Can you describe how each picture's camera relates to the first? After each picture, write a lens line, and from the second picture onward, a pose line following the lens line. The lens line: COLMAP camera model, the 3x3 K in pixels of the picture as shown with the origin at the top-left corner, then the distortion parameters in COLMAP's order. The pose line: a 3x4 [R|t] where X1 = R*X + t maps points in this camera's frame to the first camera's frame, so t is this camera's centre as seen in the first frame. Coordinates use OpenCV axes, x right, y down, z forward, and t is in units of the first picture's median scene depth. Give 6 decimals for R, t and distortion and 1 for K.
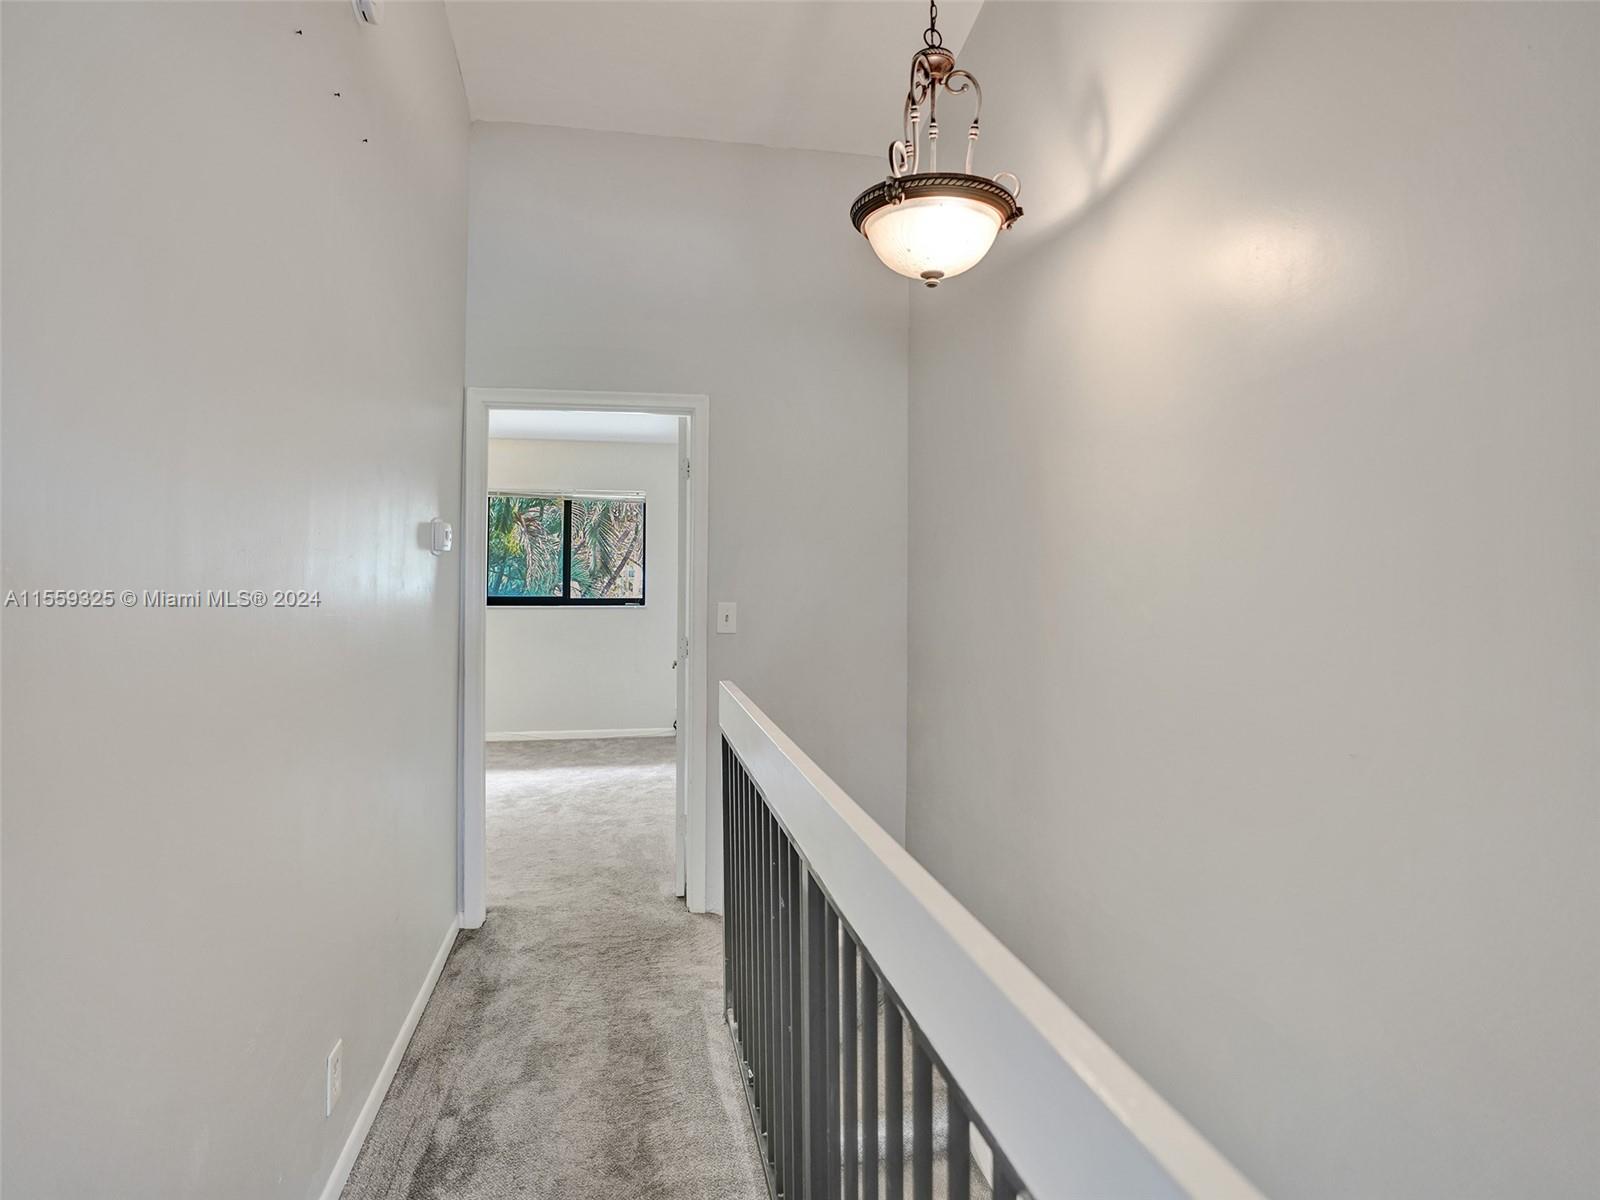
lens RADIAL K [[842.0, 0, 799.1], [0, 842.0, 597.4], [0, 0, 1]] dist [-0.041833, 0.029612]
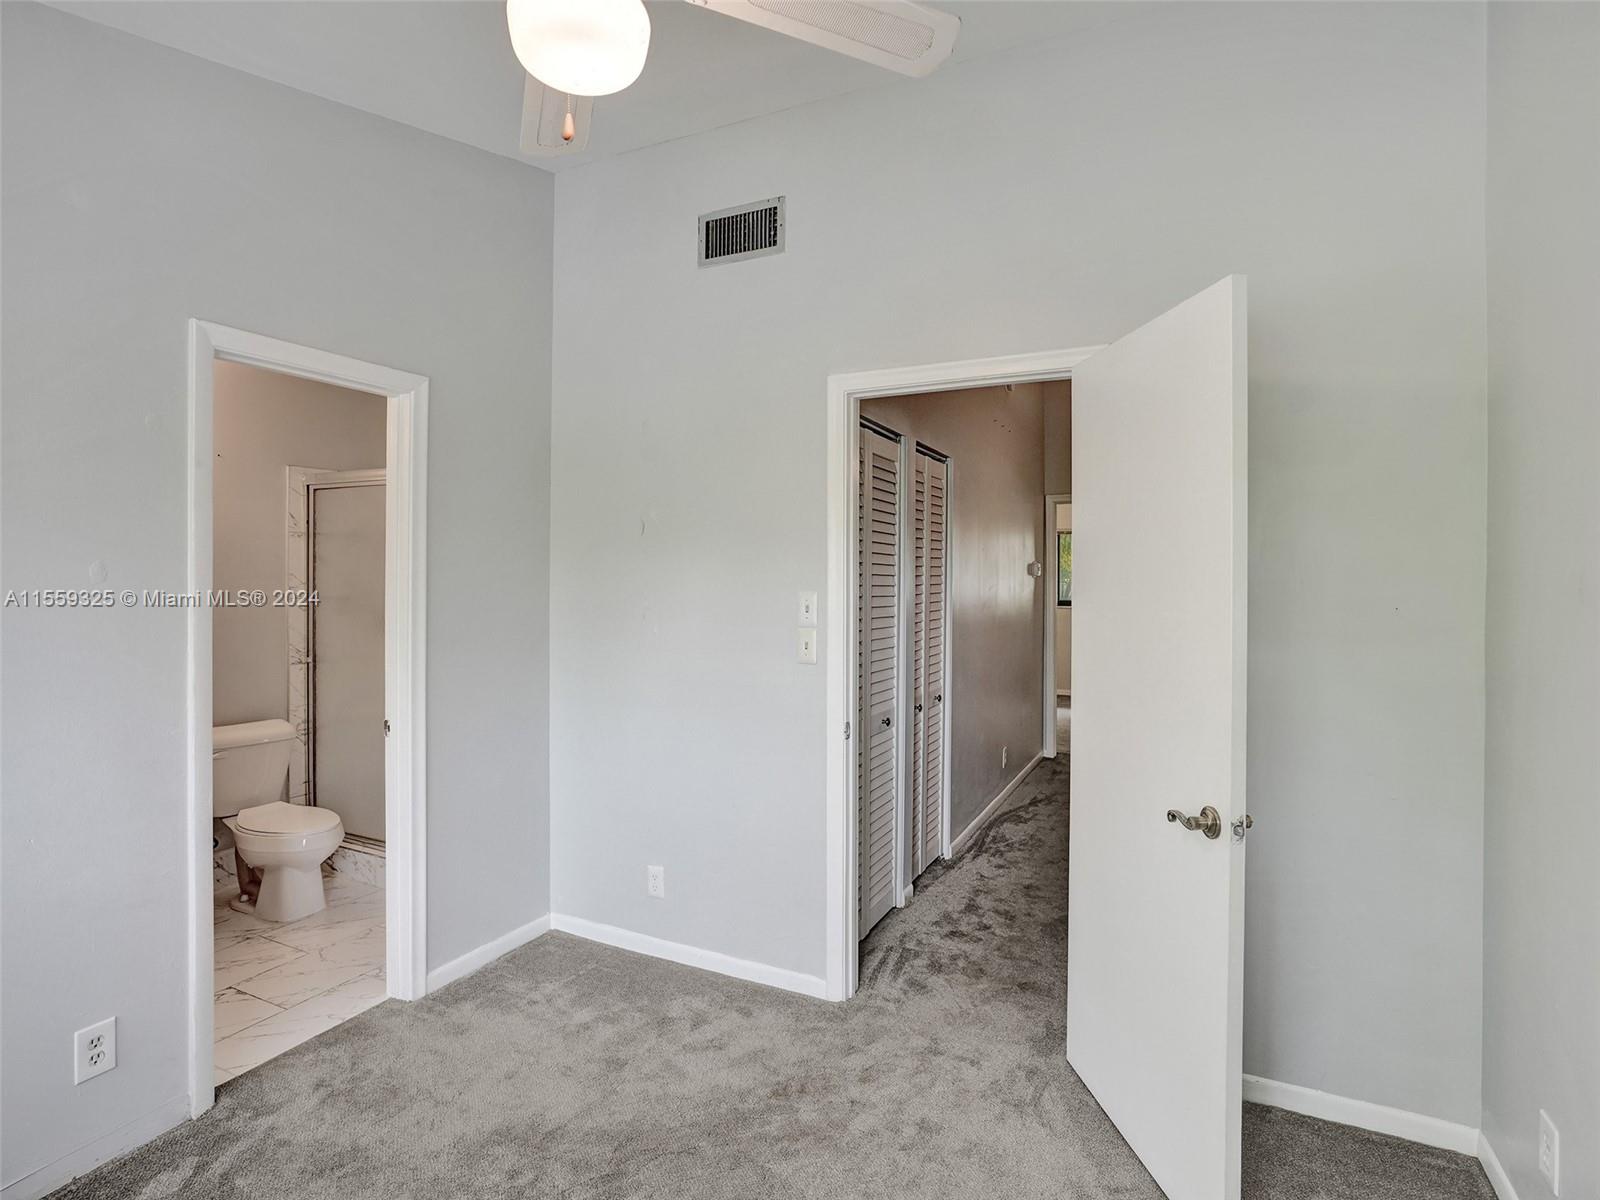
lens RADIAL K [[842.0, 0, 798.8], [0, 842.0, 596.7], [0, 0, 1]] dist [-0.041833, 0.029612]
pose [[0.788927, 0.008195, -0.614432, 0.534203], [-0.005342, 0.999965, 0.006479, -0.003268], [0.614464, -0.001829, 0.788943, -1.364948]]
